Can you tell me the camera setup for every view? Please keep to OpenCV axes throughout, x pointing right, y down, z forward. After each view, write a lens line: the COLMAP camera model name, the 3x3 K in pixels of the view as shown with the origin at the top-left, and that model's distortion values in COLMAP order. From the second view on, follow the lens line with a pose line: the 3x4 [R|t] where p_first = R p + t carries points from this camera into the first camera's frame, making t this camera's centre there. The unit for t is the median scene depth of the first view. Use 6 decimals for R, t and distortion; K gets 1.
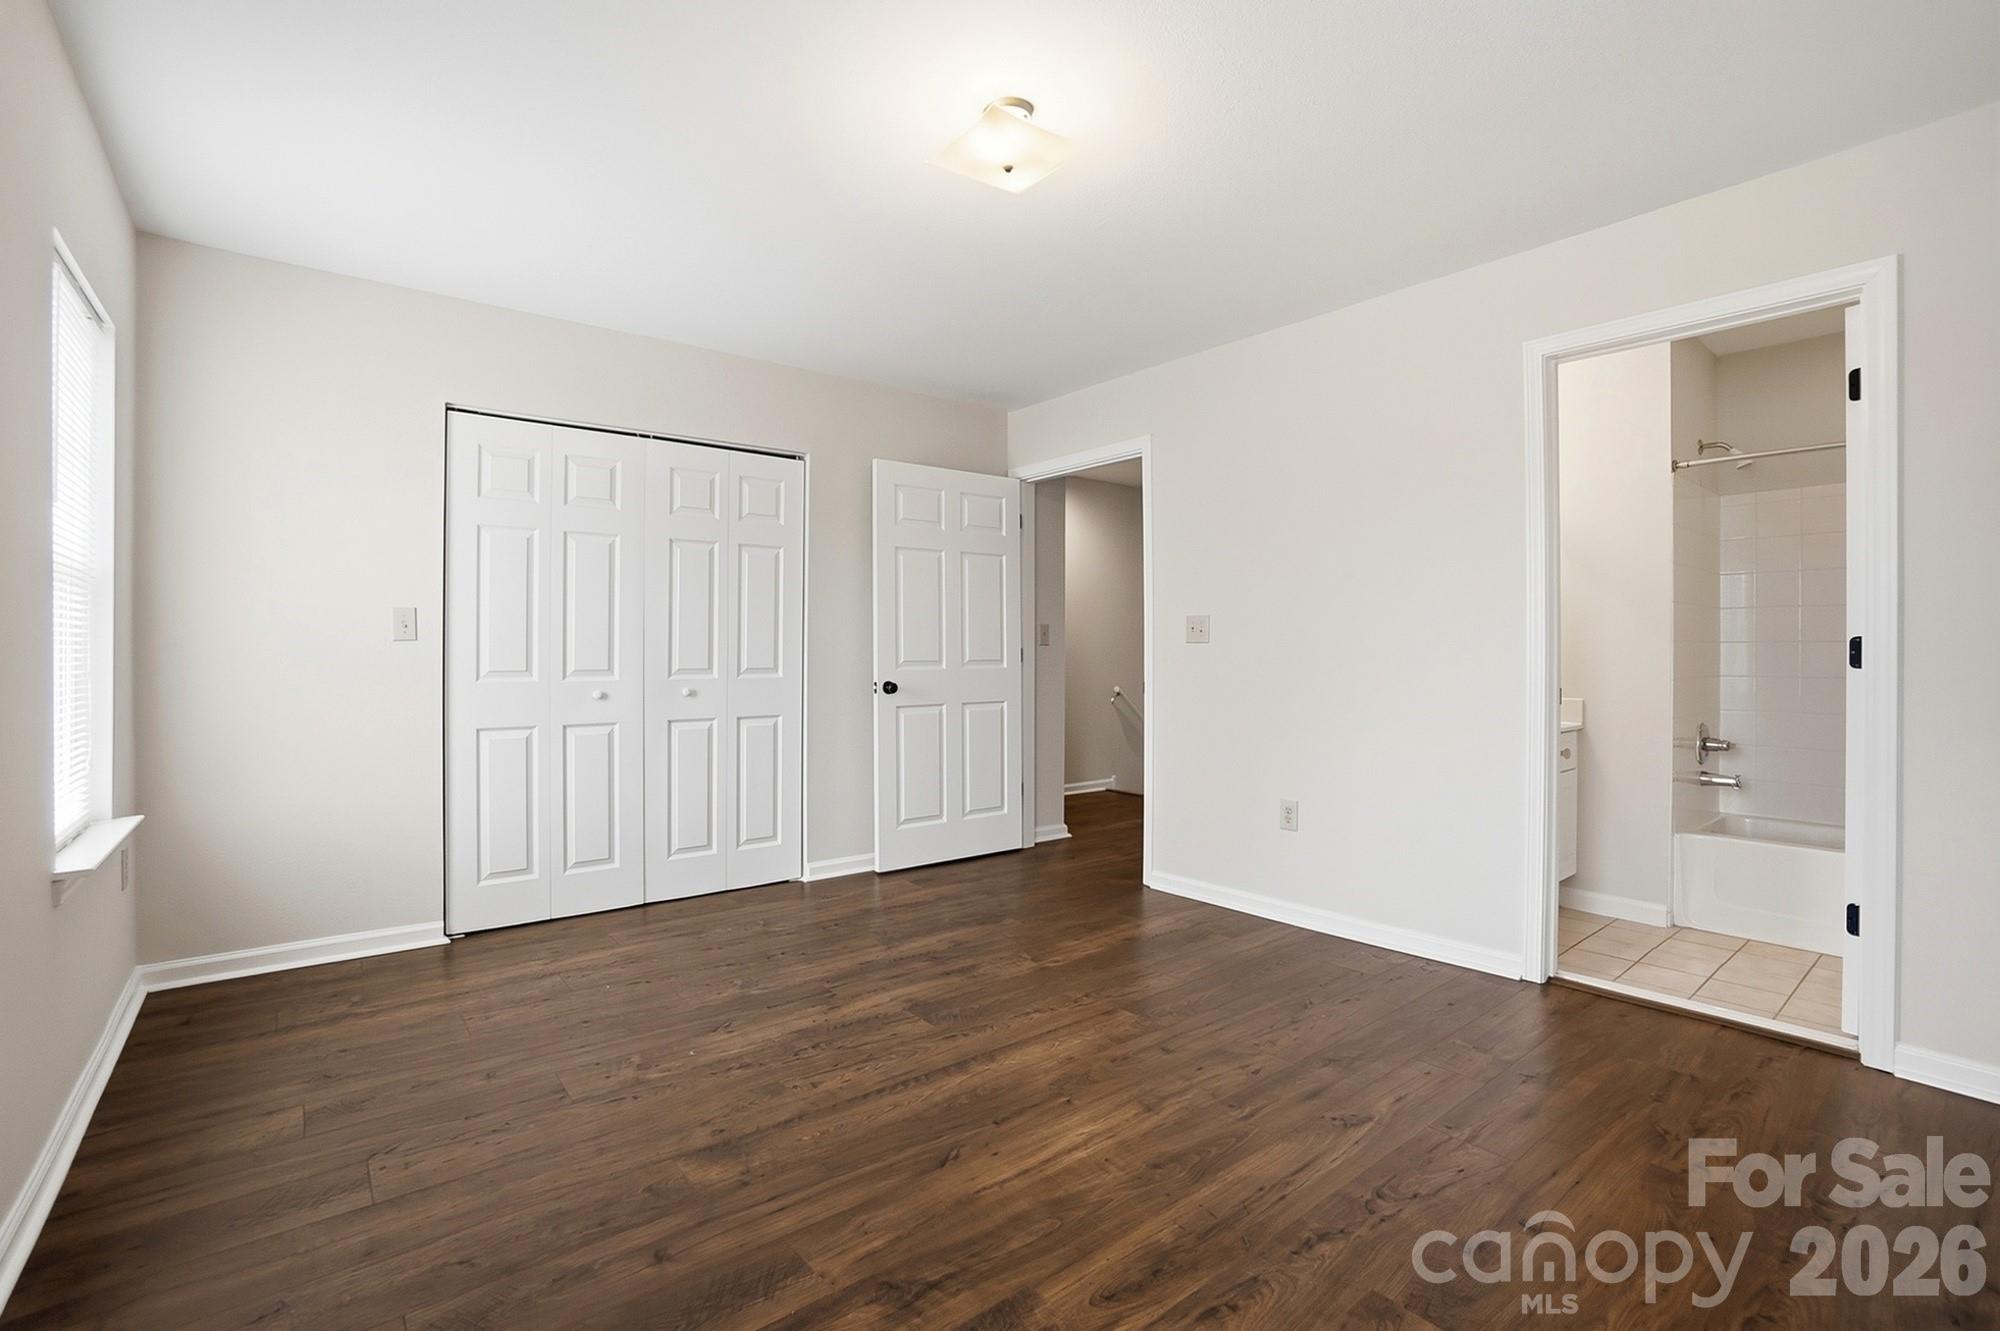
lens RADIAL K [[906.1, 0, 992.6], [0, 906.1, 655.1], [0, 0, 1]] dist [-0.042127, 0.009580]
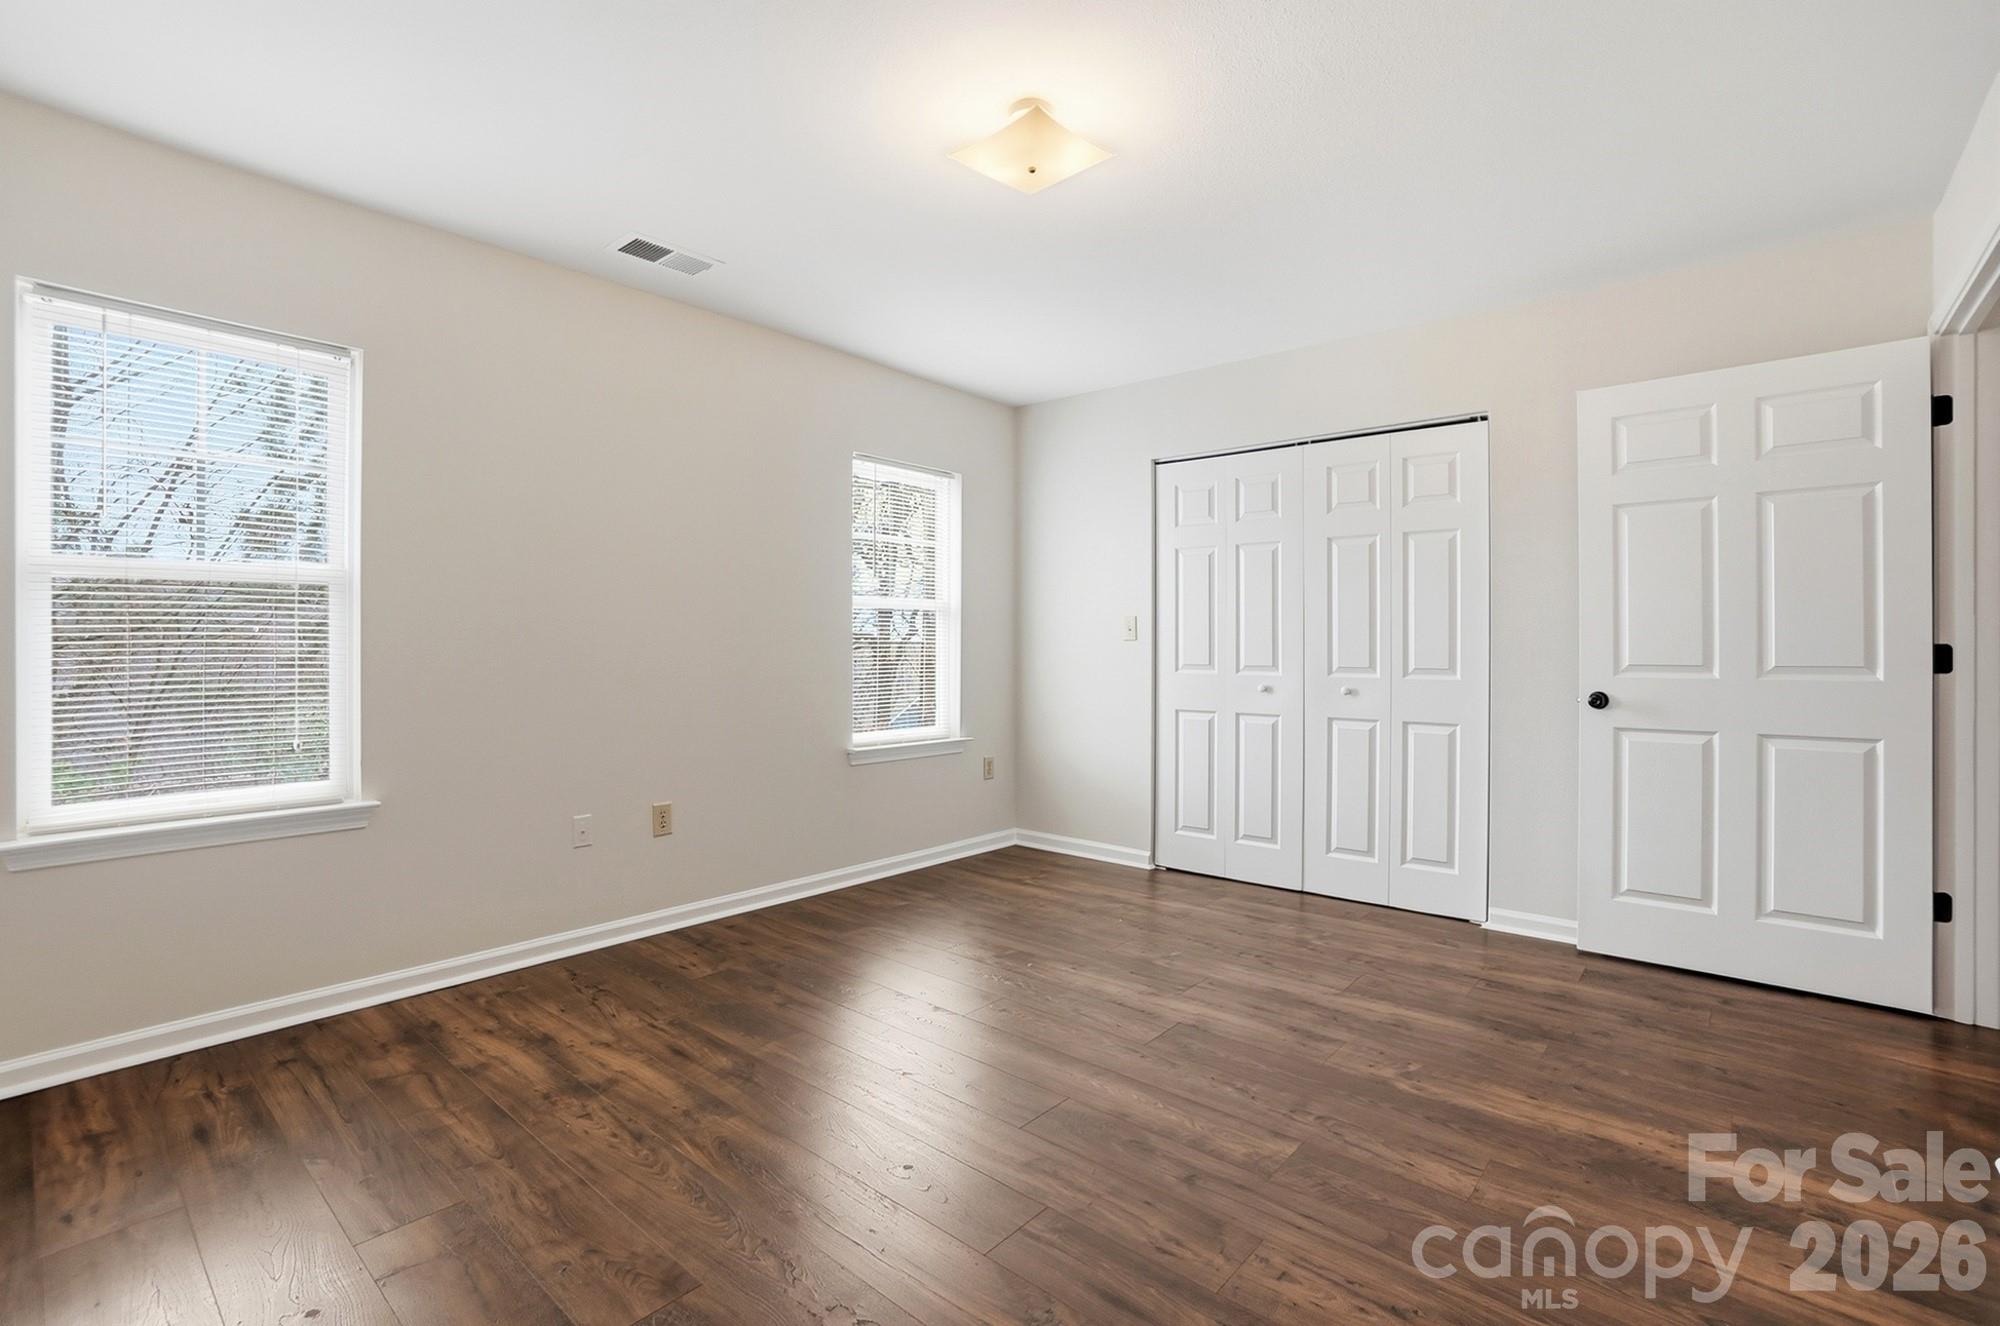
lens RADIAL K [[906.1, 0, 983.0], [0, 906.1, 652.4], [0, 0, 1]] dist [-0.042127, 0.009580]
pose [[0.179782, 0.004491, -0.983696, 0.646609], [-0.009496, 0.999951, 0.002829, 0.000160], [0.983661, 0.008833, 0.179816, 0.501569]]
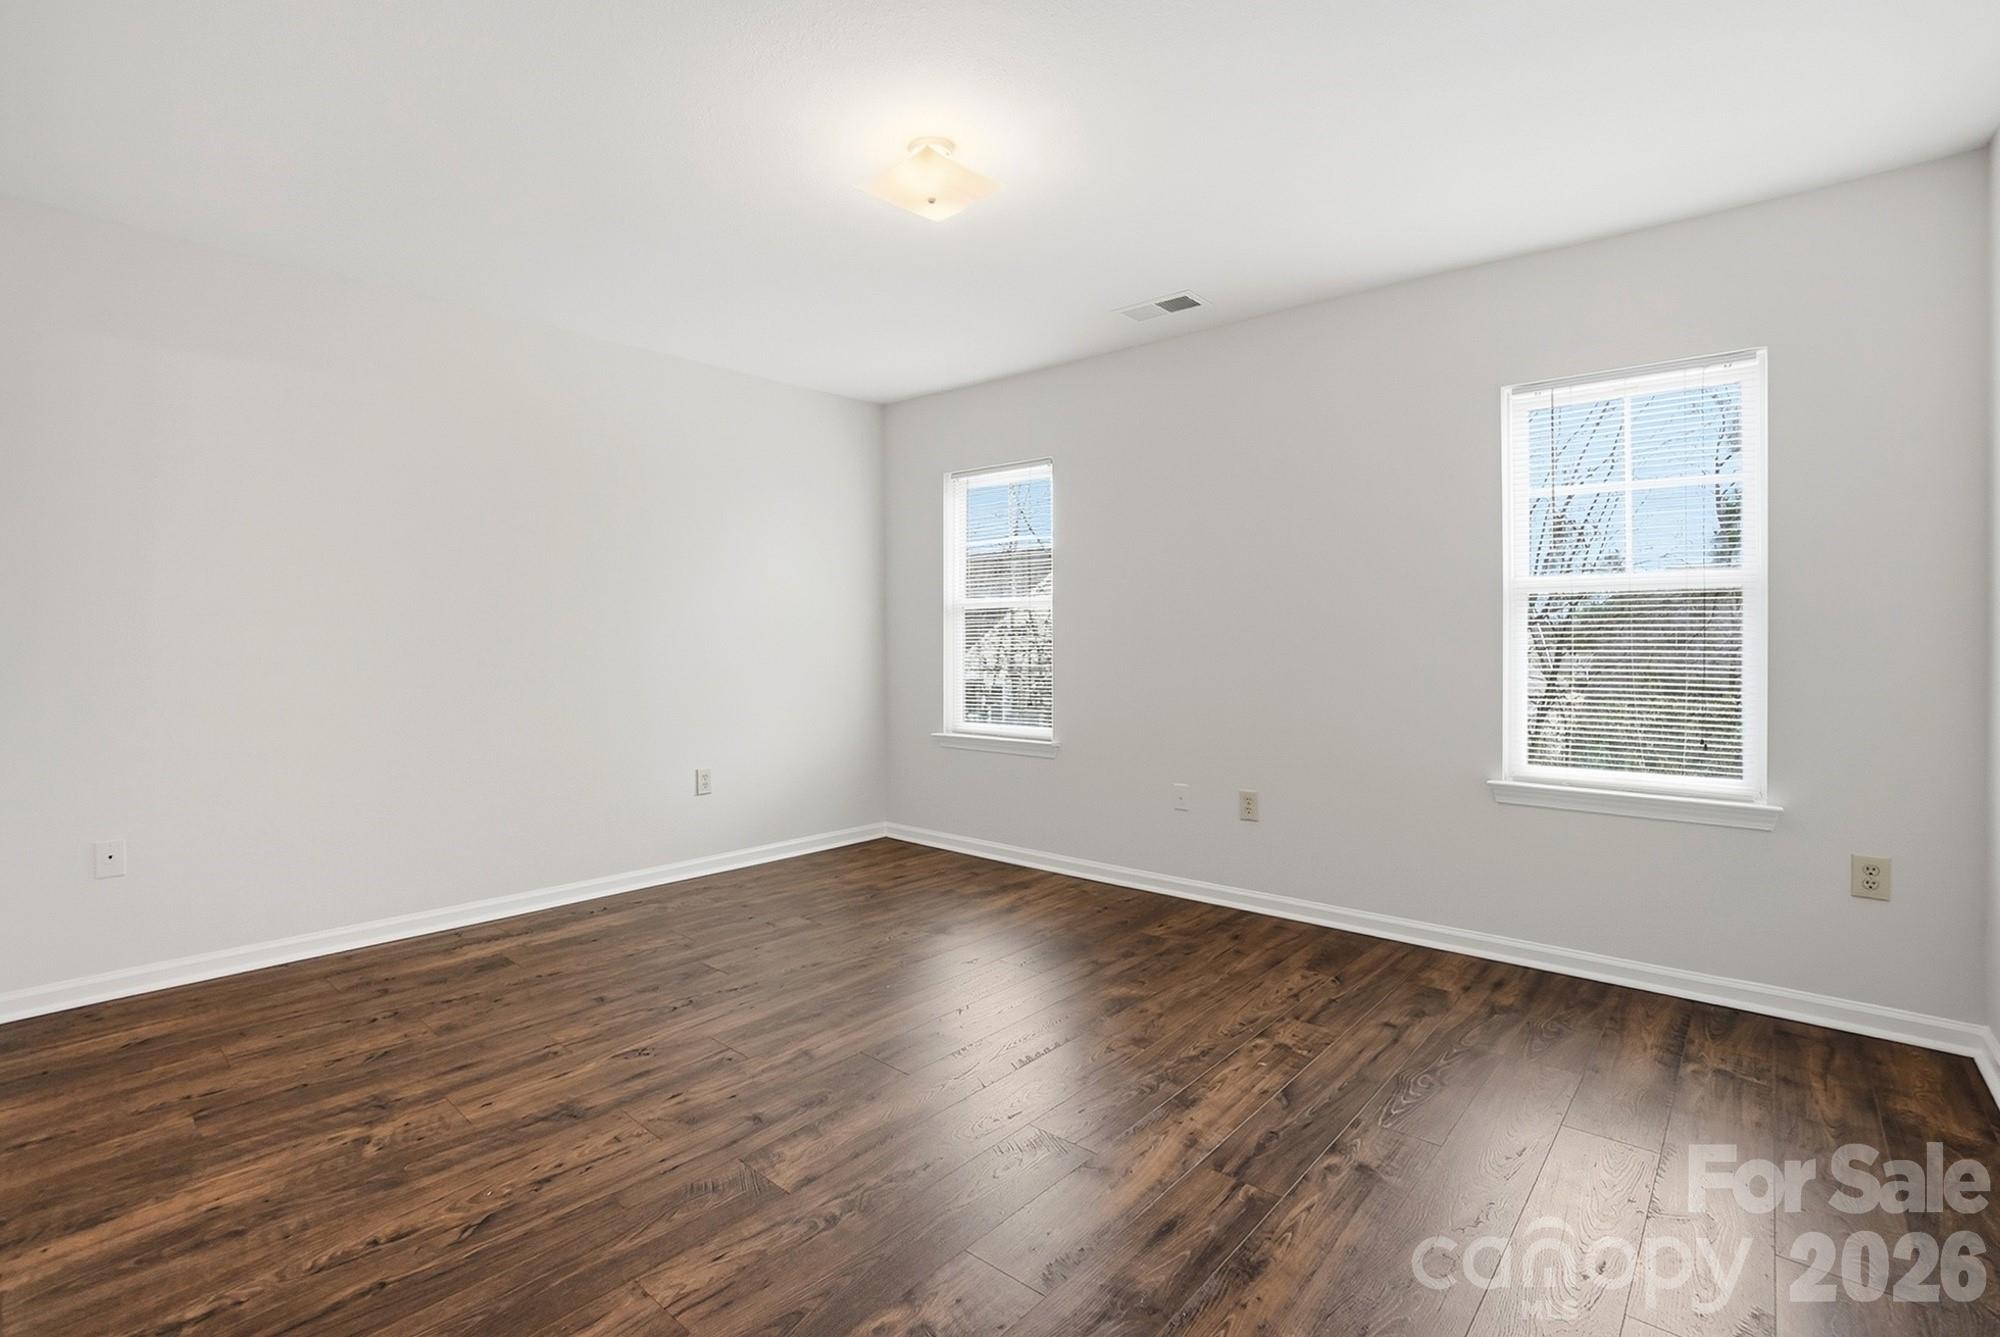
lens RADIAL K [[906.1, 0, 993.7], [0, 906.1, 664.8], [0, 0, 1]] dist [-0.042127, 0.009580]
pose [[-0.984923, 0.006253, -0.172883, 0.083752], [0.000421, 0.999430, 0.033752, -0.015763], [0.172996, 0.033170, -0.984364, 1.351385]]
